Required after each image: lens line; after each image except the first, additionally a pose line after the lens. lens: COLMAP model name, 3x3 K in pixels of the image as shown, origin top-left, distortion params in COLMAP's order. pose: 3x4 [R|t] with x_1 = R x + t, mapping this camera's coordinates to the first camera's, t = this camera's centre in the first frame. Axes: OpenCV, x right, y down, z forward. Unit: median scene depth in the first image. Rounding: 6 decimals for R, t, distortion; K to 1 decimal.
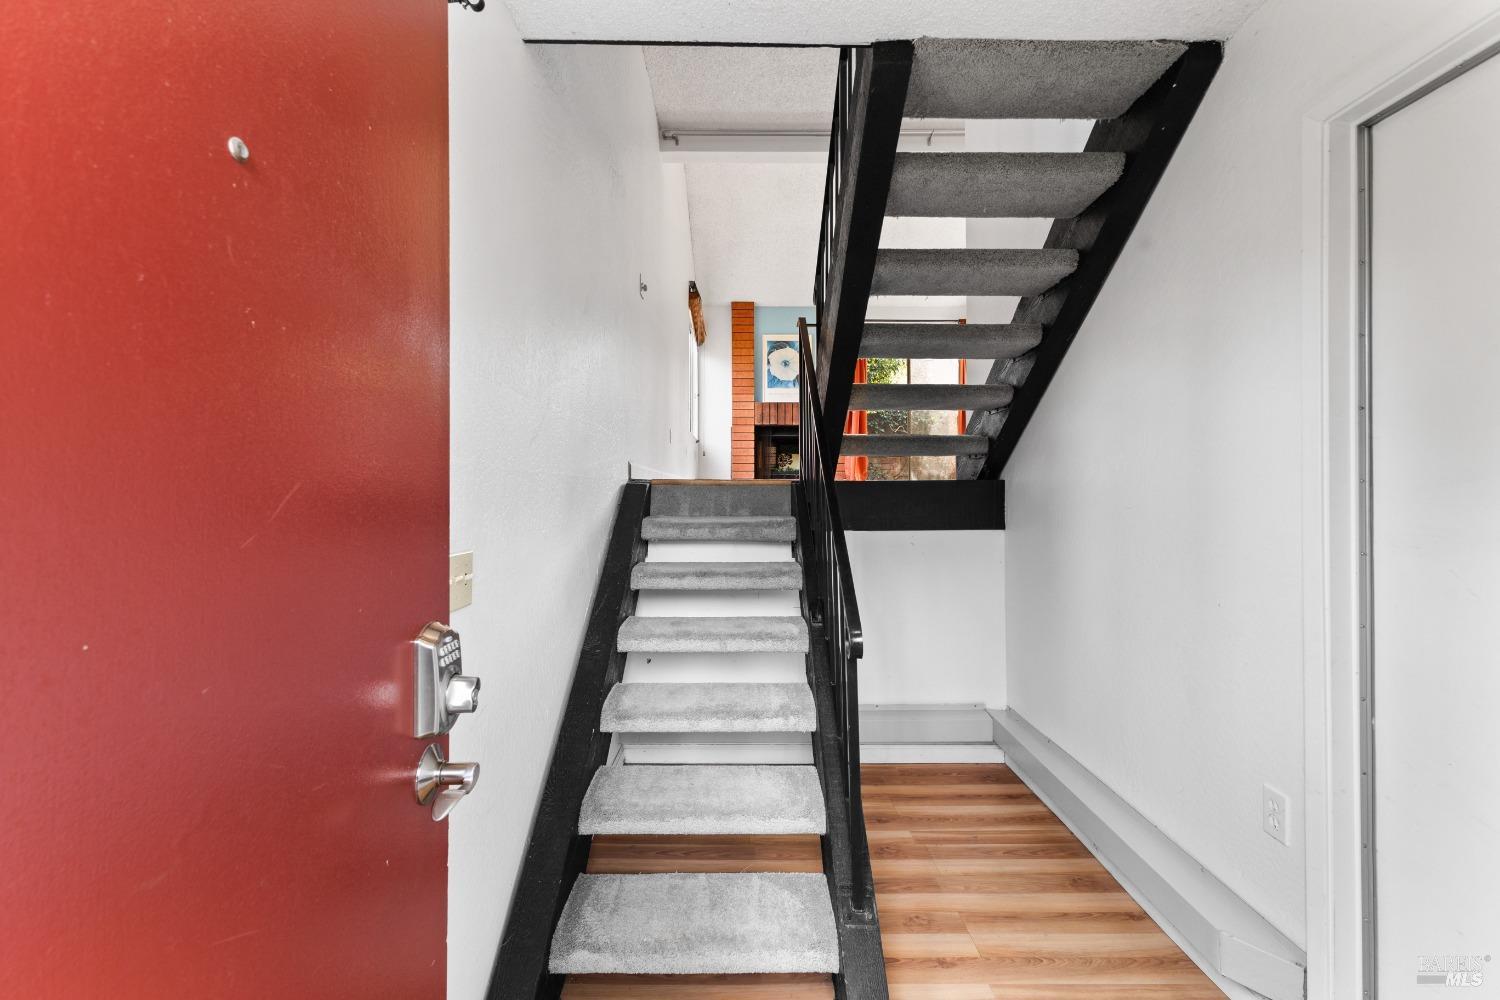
lens RADIAL K [[645.2, 0, 753.0], [0, 645.2, 485.4], [0, 0, 1]] dist [0.009182, -0.000099]
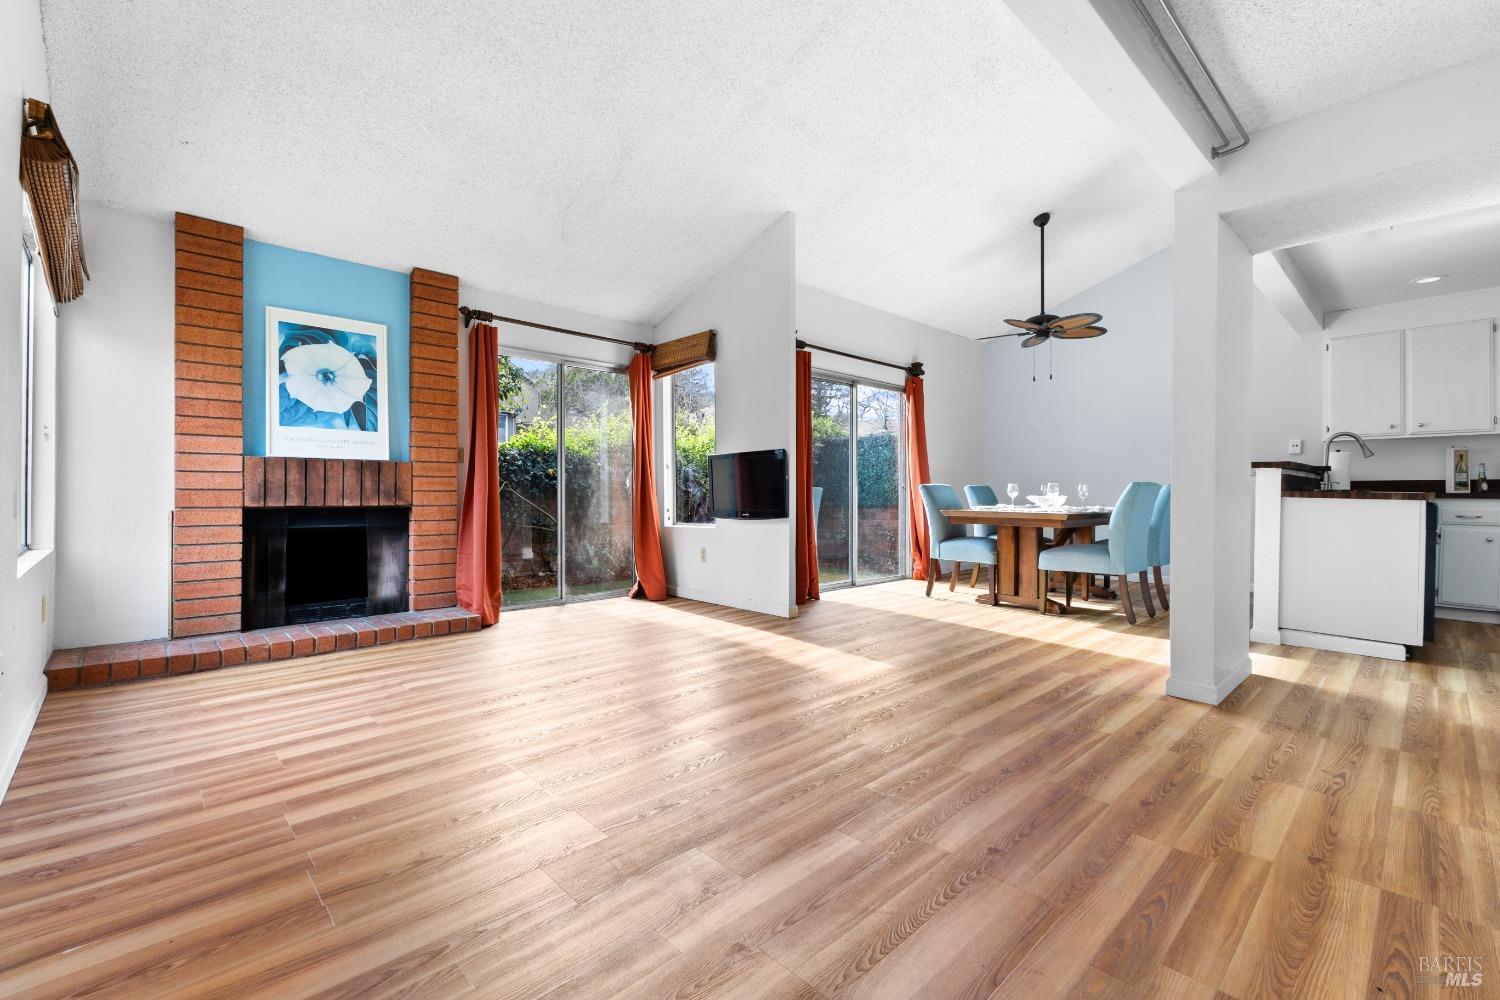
lens RADIAL K [[645.2, 0, 750.7], [0, 645.2, 490.9], [0, 0, 1]] dist [0.009182, -0.000099]
pose [[0.730507, 0.007742, 0.682862, -0.046942], [-0.009564, 0.999954, -0.001105, -0.107419], [-0.682838, -0.005724, 0.730547, 0.439036]]
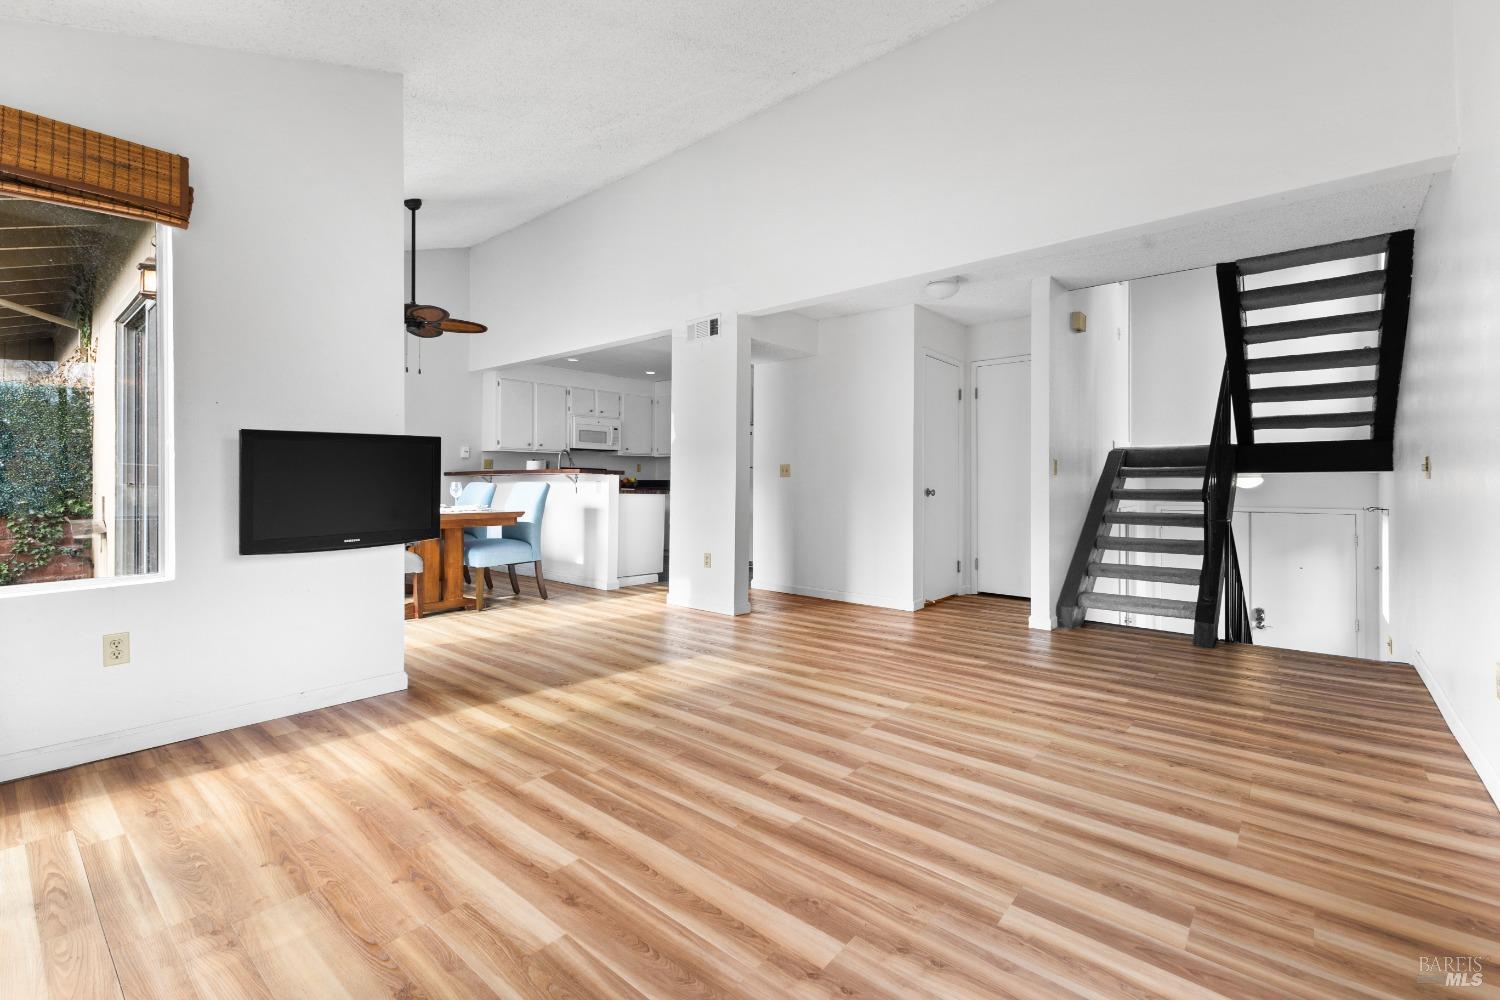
lens RADIAL K [[645.2, 0, 749.8], [0, 645.2, 485.1], [0, 0, 1]] dist [0.009182, -0.000099]
pose [[-0.752737, -0.001513, 0.658320, -0.031747], [-0.004049, 0.999989, -0.002331, -0.115153], [-0.658309, -0.004420, -0.752735, 0.971397]]
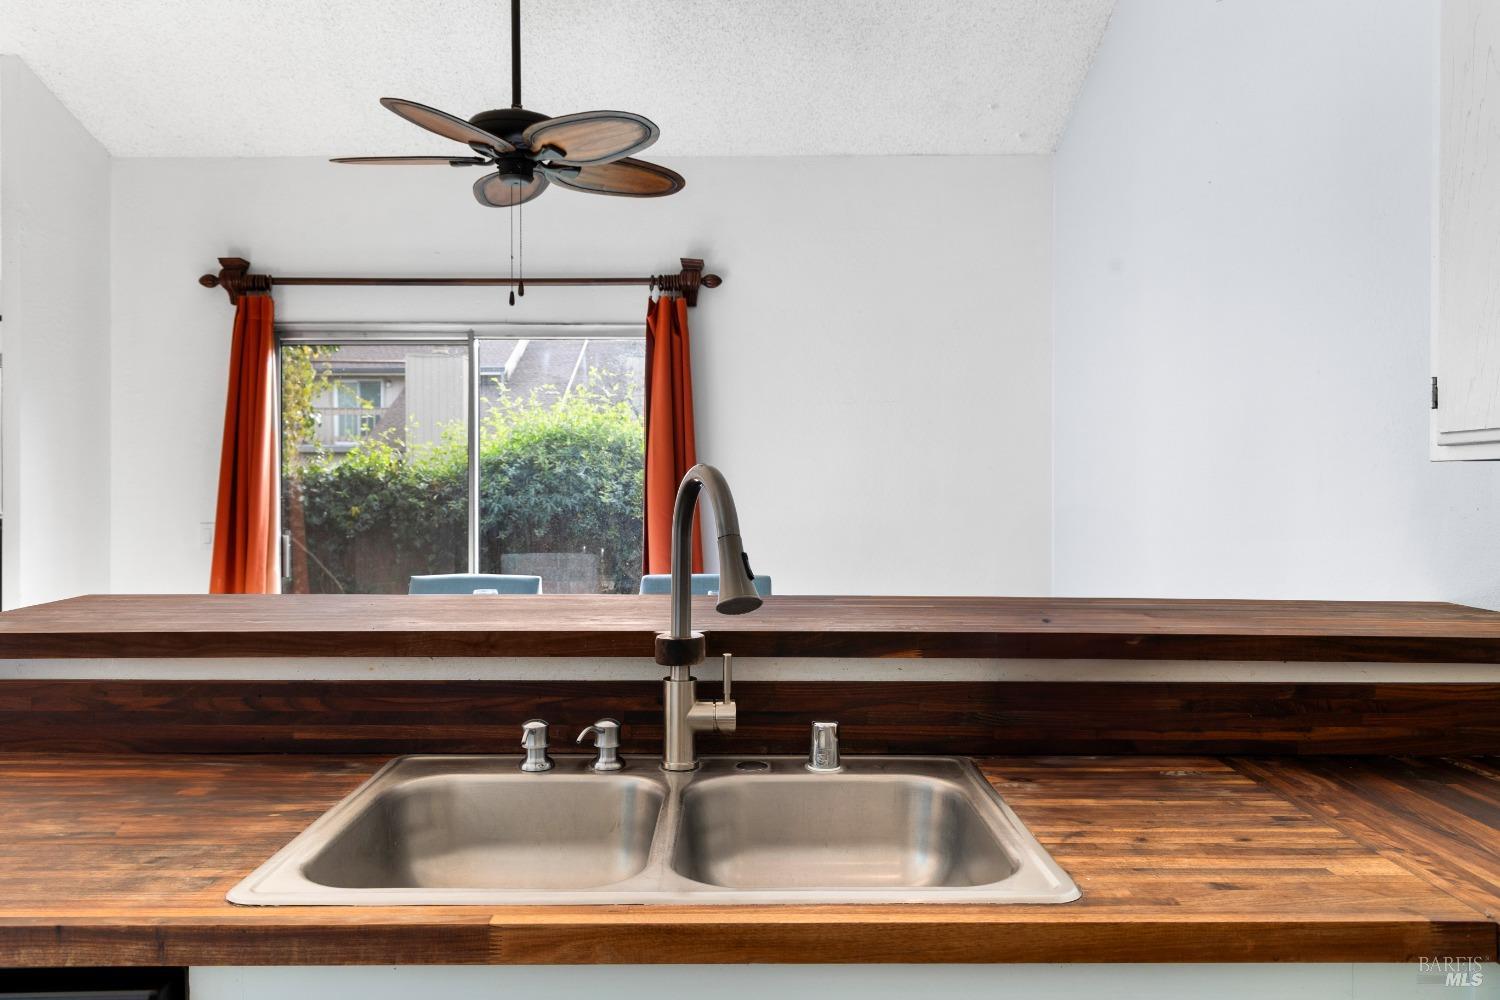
lens RADIAL K [[1087.2, 0, 750.7], [0, 1087.2, 541.0], [0, 0, 1]] dist [-0.017297, 0.009967]
pose [[0.999970, 0.005235, -0.005713, 0.711638], [-0.004890, 0.998264, 0.058693, -0.161913], [0.006010, -0.058663, 0.998260, 0.326444]]
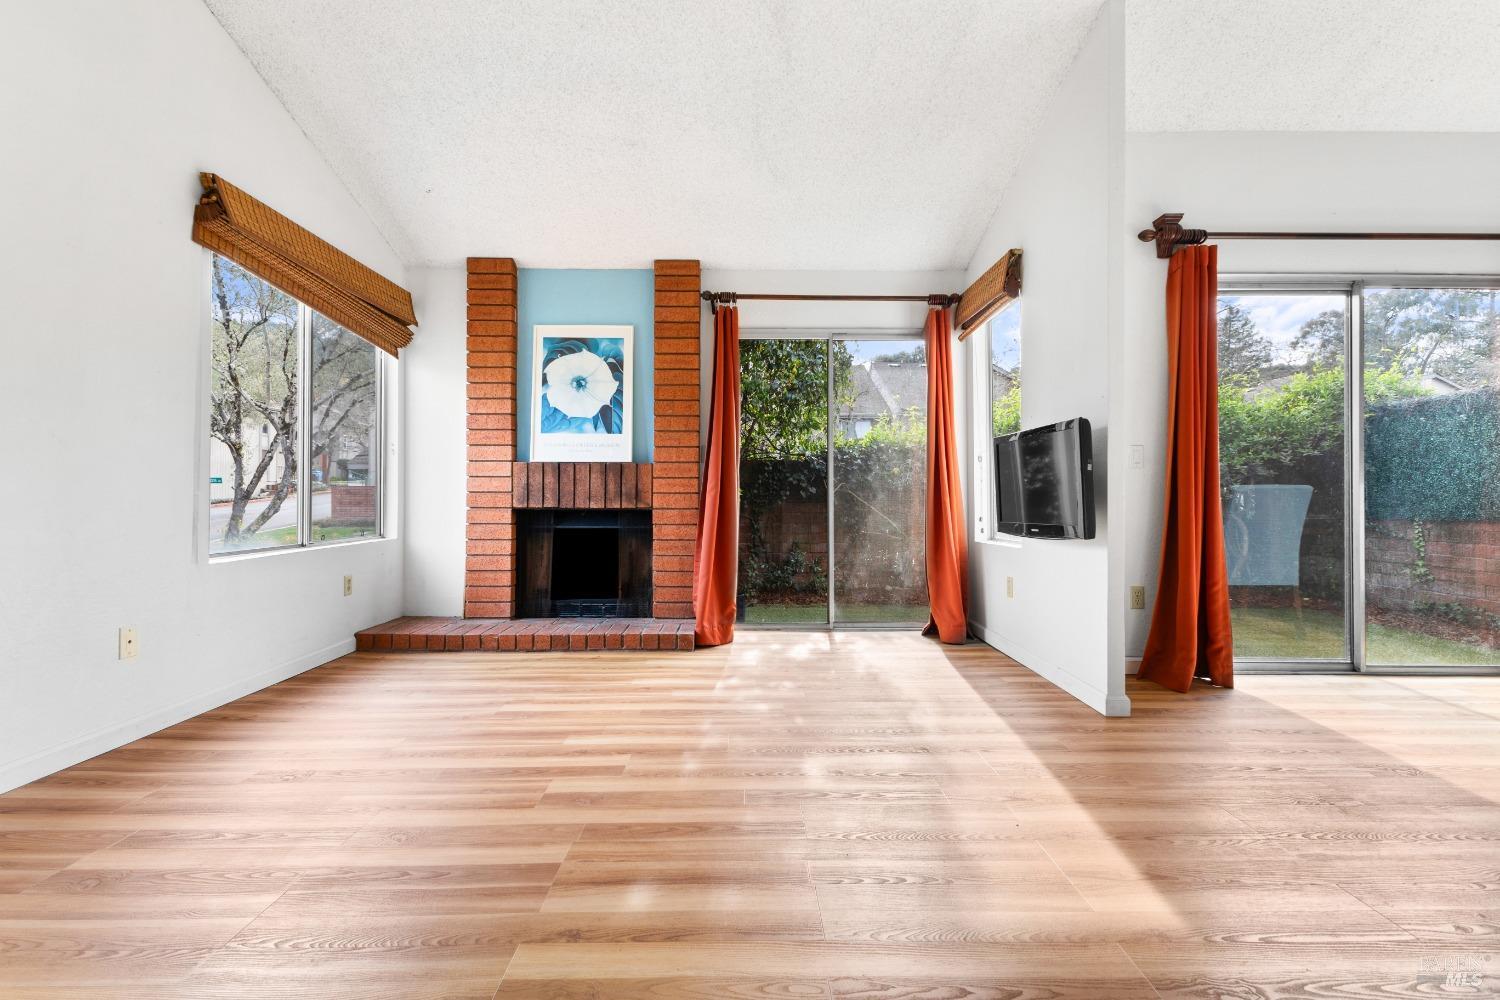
lens RADIAL K [[645.2, 0, 751.3], [0, 645.2, 488.2], [0, 0, 1]] dist [0.009182, -0.000099]
pose [[0.999979, 0.005460, -0.003484, 0.186425], [-0.005472, 0.999979, -0.003543, -0.107714], [0.003465, 0.003562, 0.999988, 0.506615]]
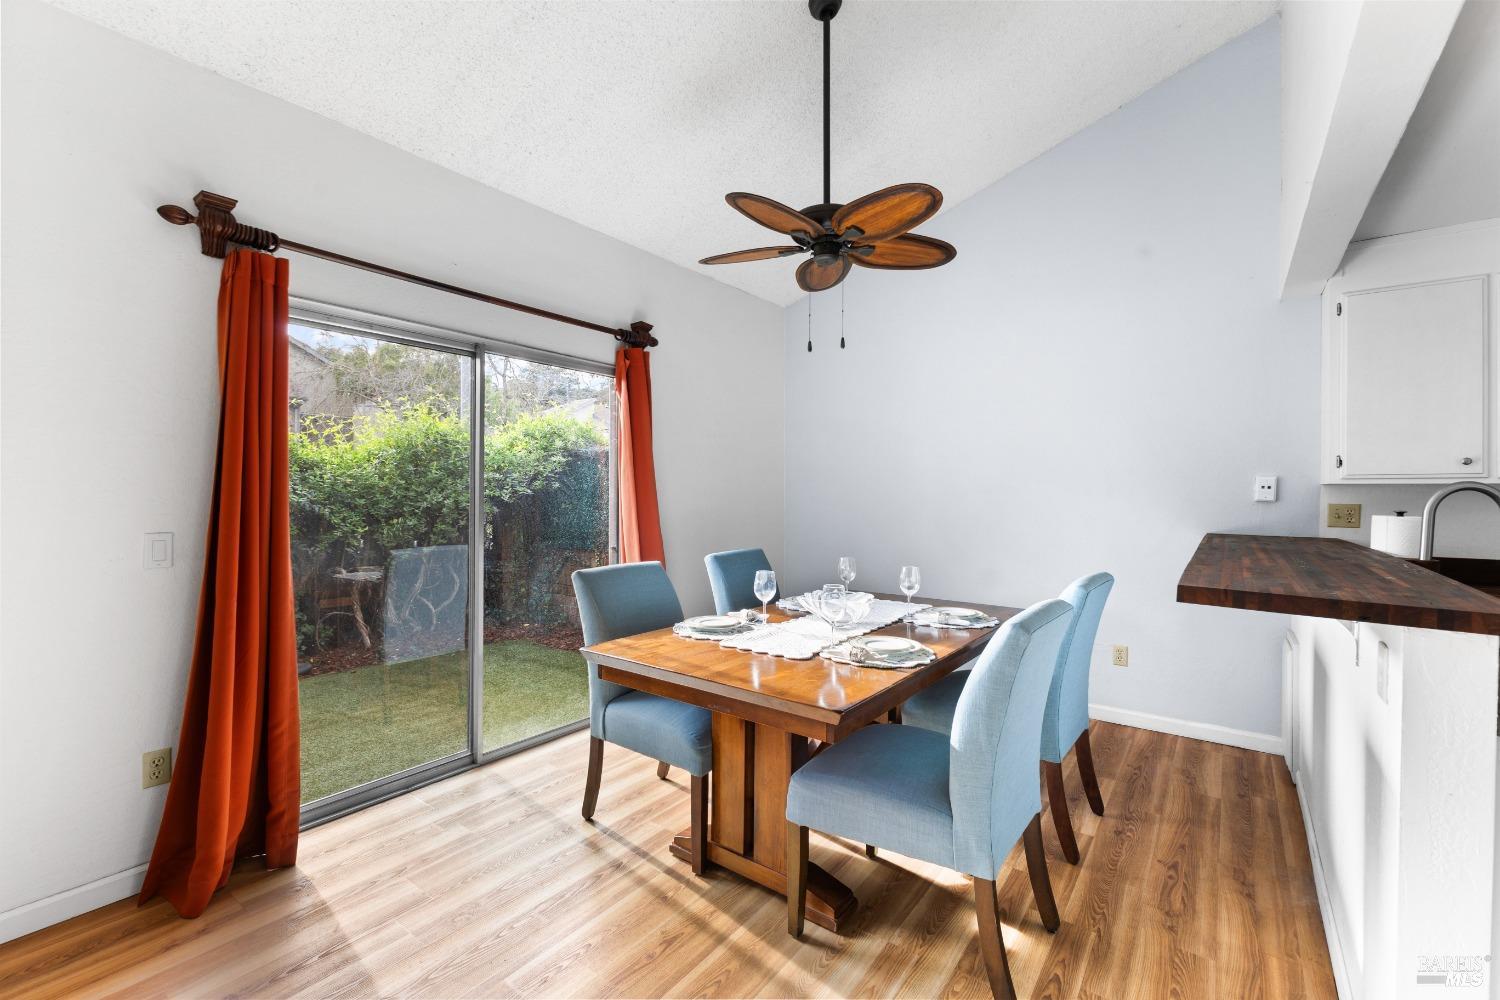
lens RADIAL K [[645.2, 0, 744.2], [0, 645.2, 486.1], [0, 0, 1]] dist [0.009182, -0.000099]
pose [[0.607598, 0.014099, 0.794120, 0.358094], [-0.012492, 0.999888, -0.008195, -0.156380], [-0.794147, -0.004941, 0.607706, 0.563101]]
